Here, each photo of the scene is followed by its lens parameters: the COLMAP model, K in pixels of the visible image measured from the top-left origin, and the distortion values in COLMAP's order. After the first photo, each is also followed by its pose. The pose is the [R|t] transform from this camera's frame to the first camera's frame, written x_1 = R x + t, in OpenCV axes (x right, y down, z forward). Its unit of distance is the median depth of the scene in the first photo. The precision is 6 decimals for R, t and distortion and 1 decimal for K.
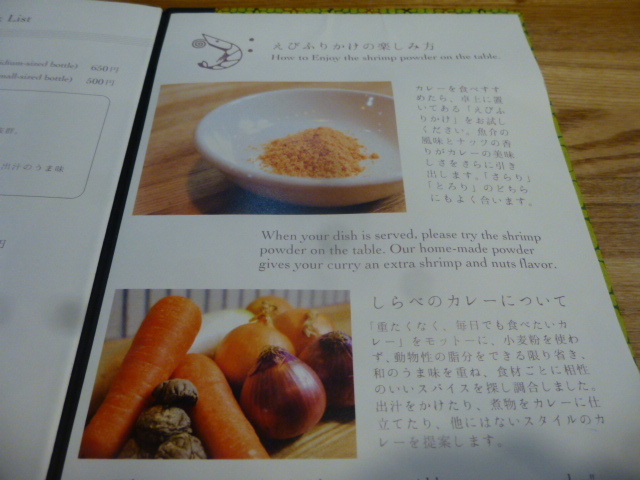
lens RADIAL K [[479.2, 0, 320.0], [0, 479.2, 240.0], [0, 0, 1]] dist [-0.058107, 0.044187]
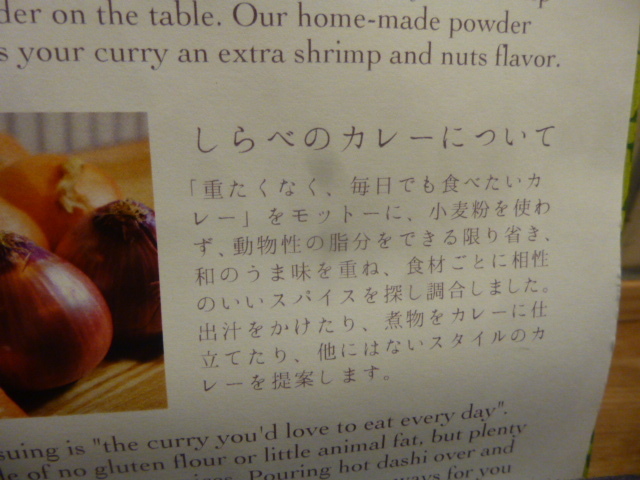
lens RADIAL K [[479.2, 0, 320.0], [0, 479.2, 240.0], [0, 0, 1]] dist [-0.058107, 0.044187]
pose [[0.991733, -0.026458, 0.125560, 0.186840], [-0.064082, 0.745630, 0.663272, -0.140741], [-0.111171, -0.665835, 0.737771, 0.579512]]
